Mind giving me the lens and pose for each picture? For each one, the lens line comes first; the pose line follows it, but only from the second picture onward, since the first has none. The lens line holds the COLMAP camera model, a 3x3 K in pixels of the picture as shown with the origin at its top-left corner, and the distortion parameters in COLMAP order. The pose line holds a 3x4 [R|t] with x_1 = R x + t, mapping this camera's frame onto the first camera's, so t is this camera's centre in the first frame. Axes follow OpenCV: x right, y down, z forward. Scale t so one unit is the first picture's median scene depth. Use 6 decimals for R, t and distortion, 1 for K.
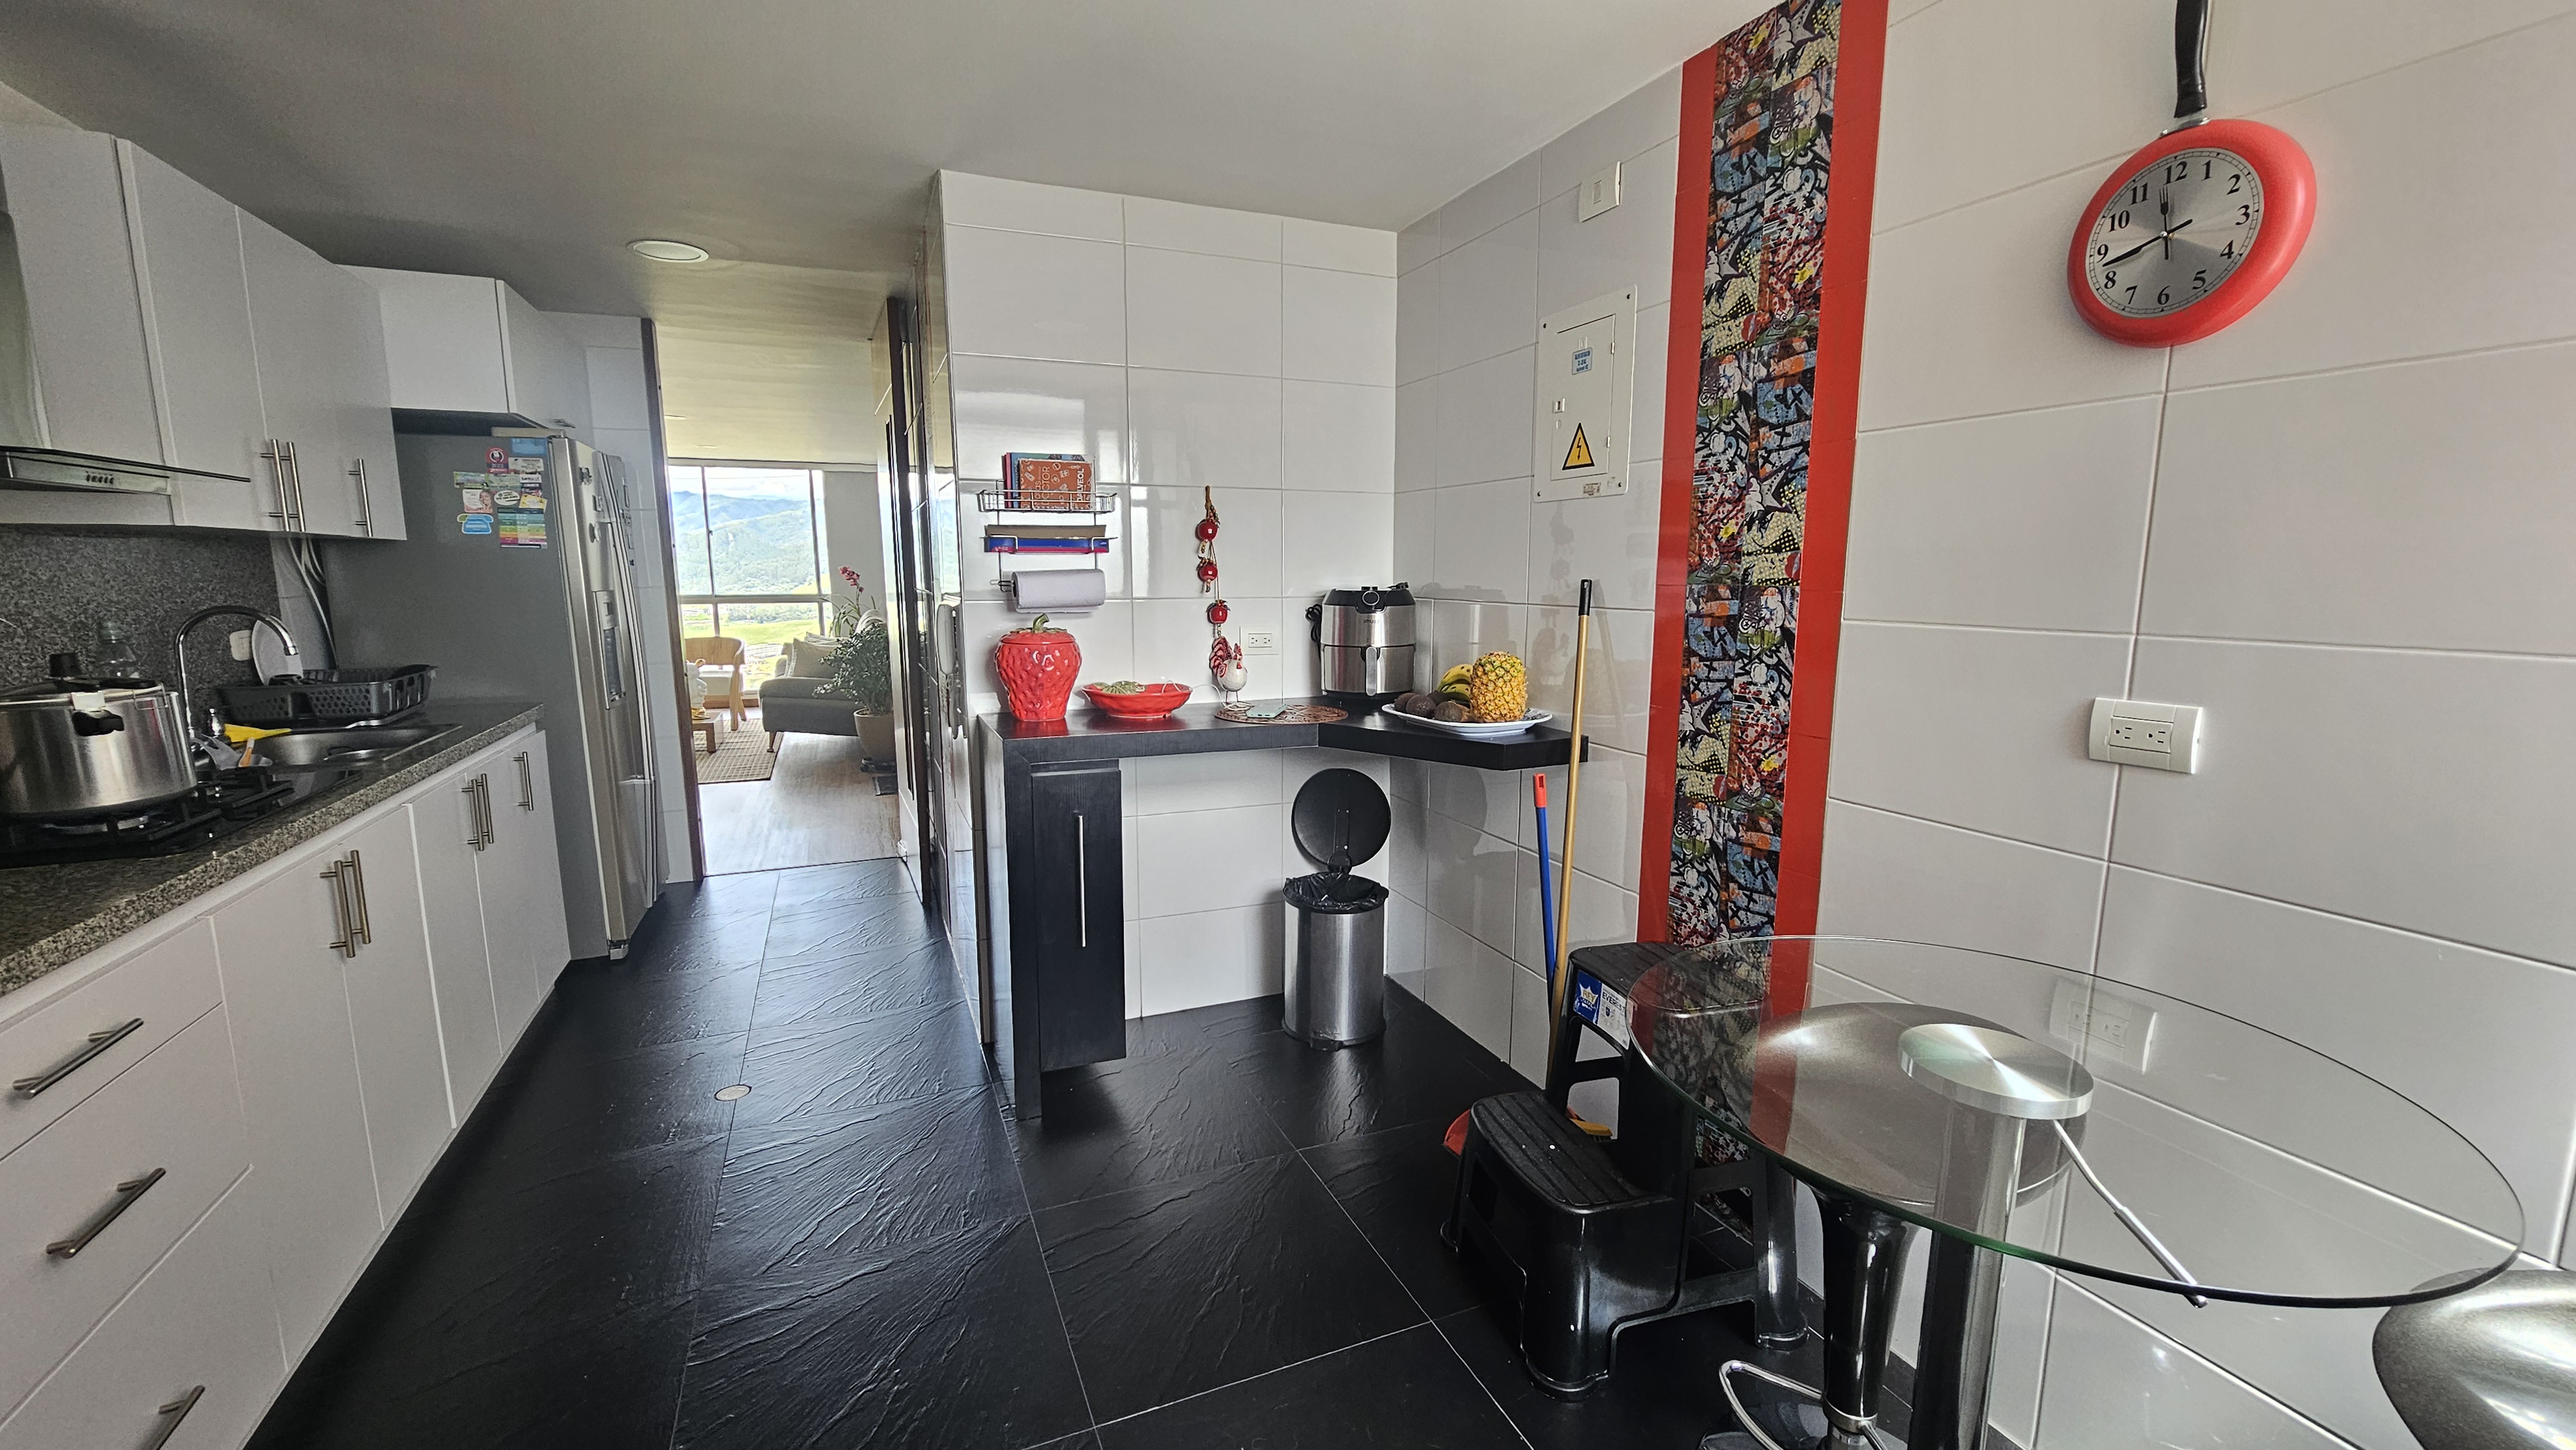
lens RADIAL K [[1051.0, 0, 1281.7], [0, 1051.0, 733.5], [0, 0, 1]] dist [-0.001004, -0.000502]
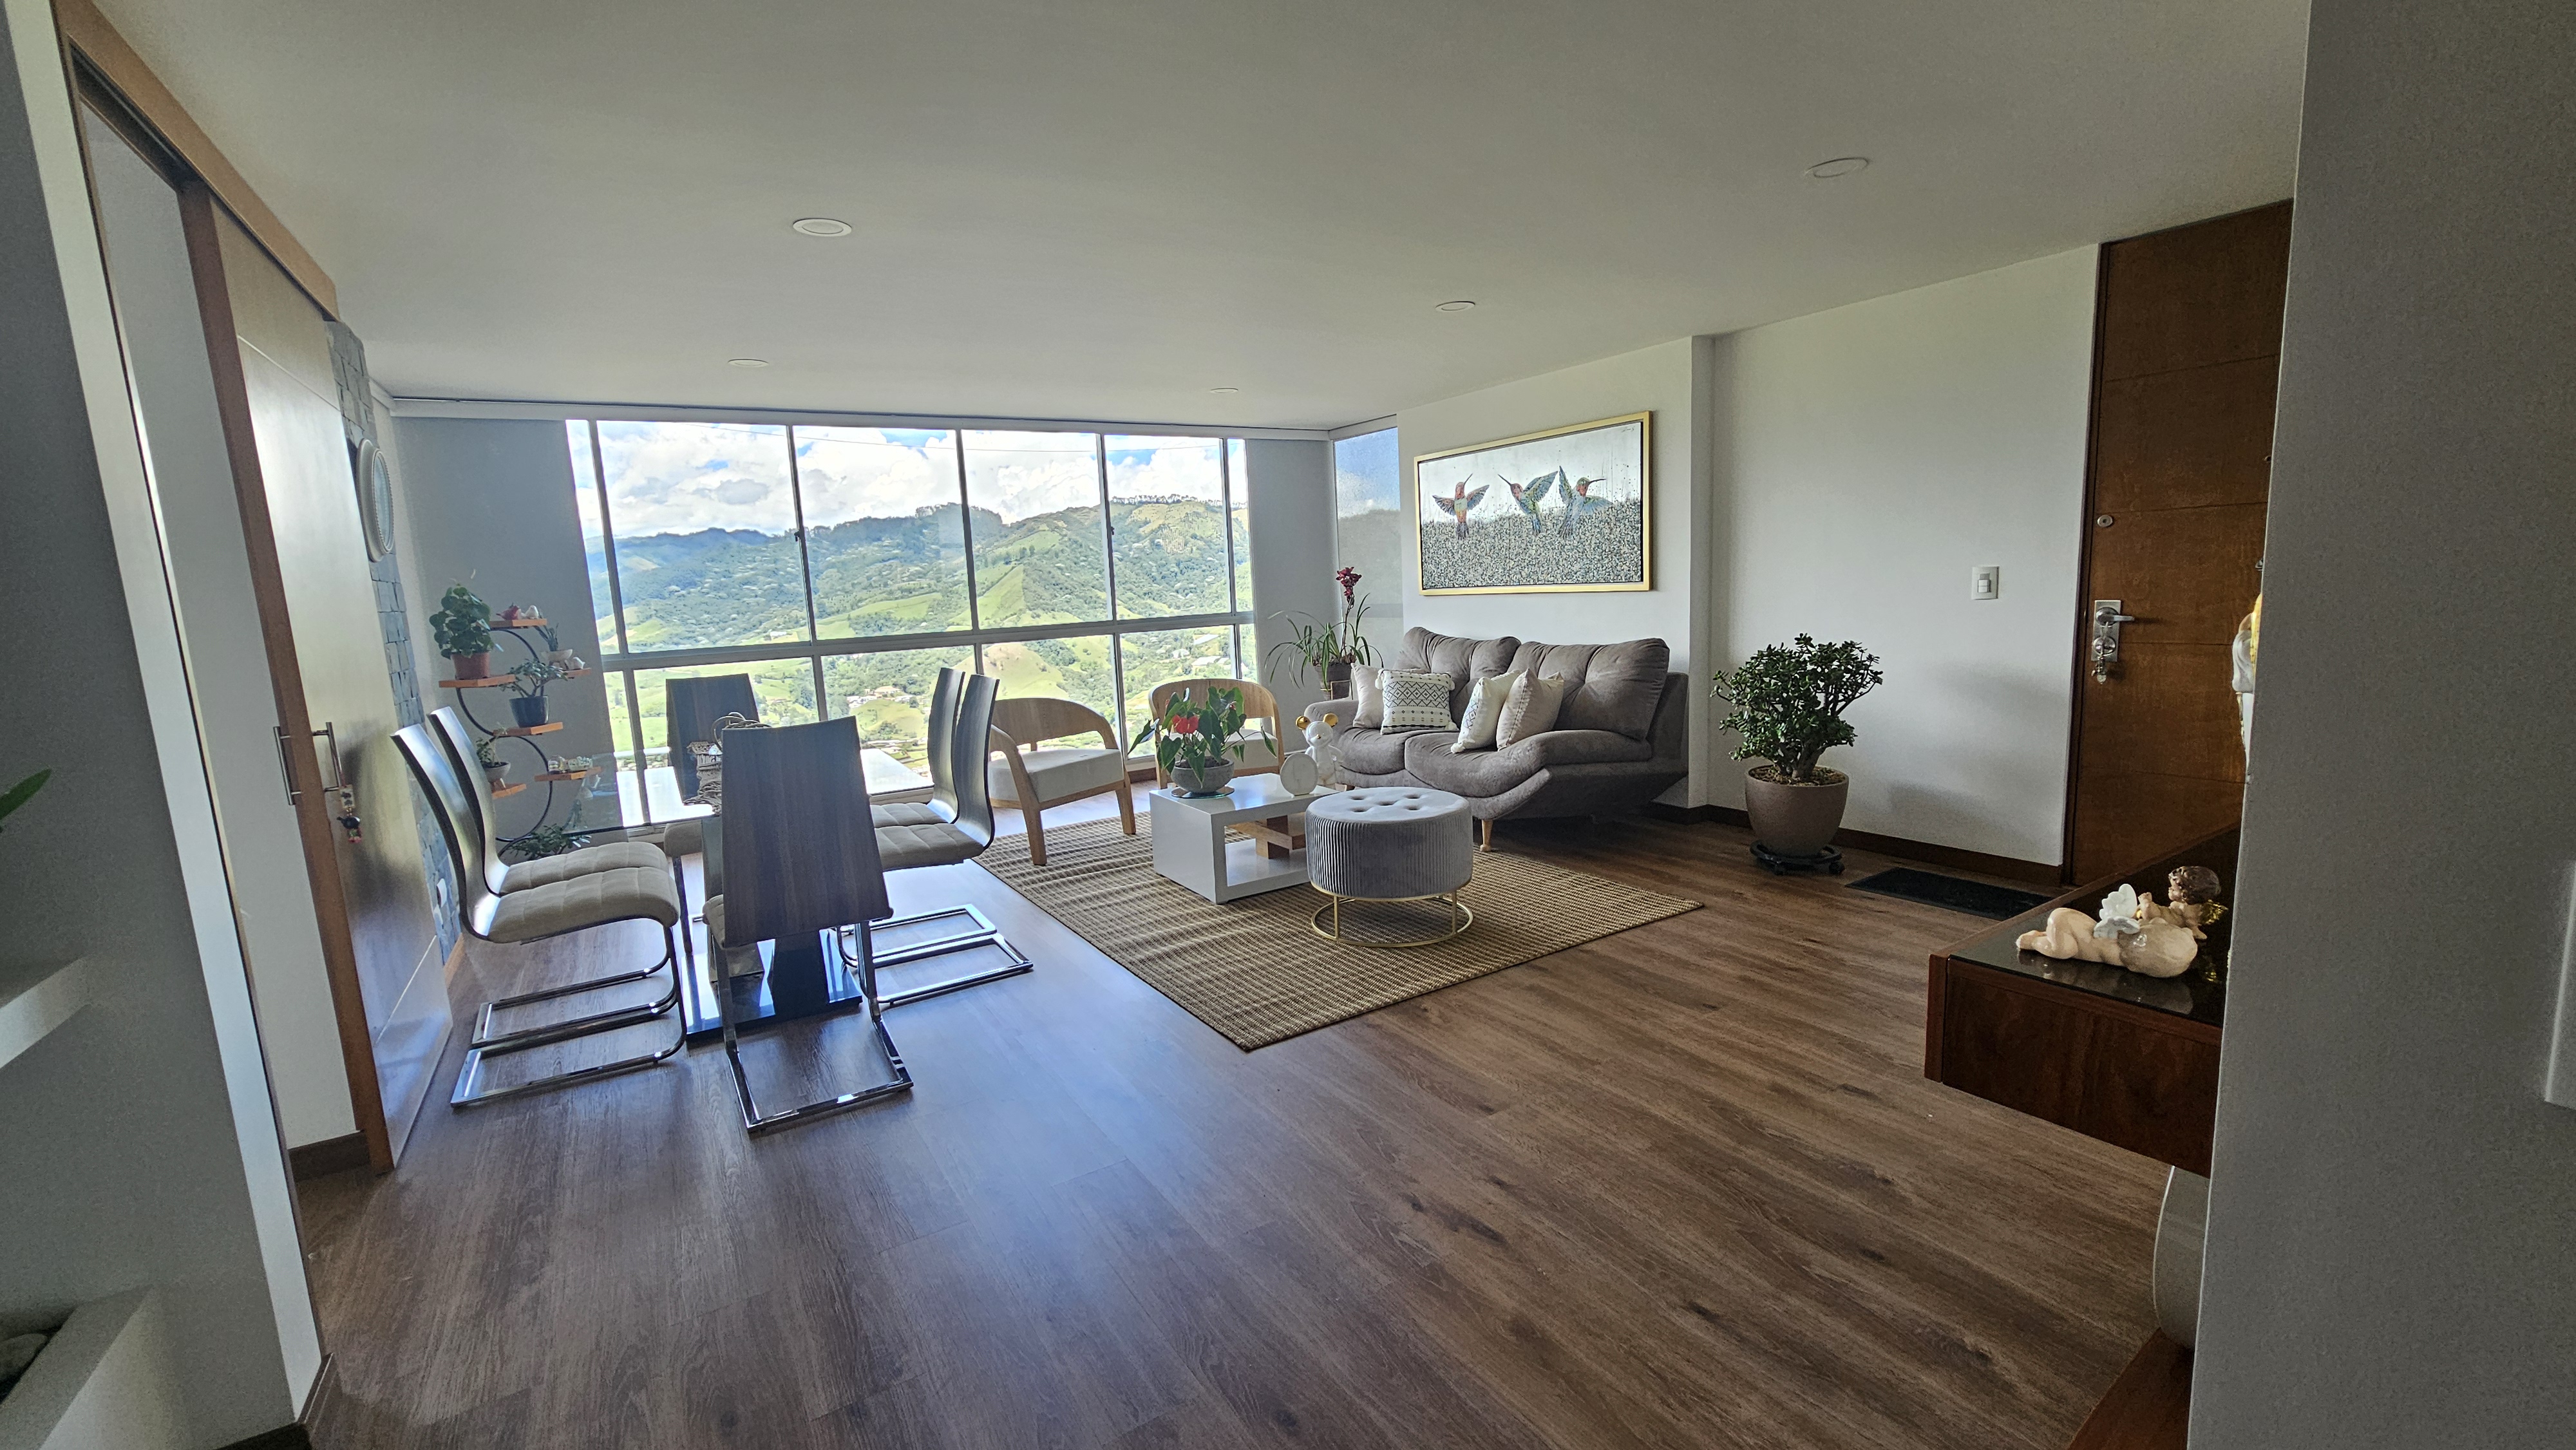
lens RADIAL K [[1049.5, 0, 1285.6], [0, 1049.5, 731.1], [0, 0, 1]] dist [-0.002245, -0.000450]
pose [[0.983888, -0.077088, 0.161311, -0.548049], [0.080115, 0.996709, -0.012337, -0.041785], [-0.159829, 0.025062, 0.986827, 0.300011]]
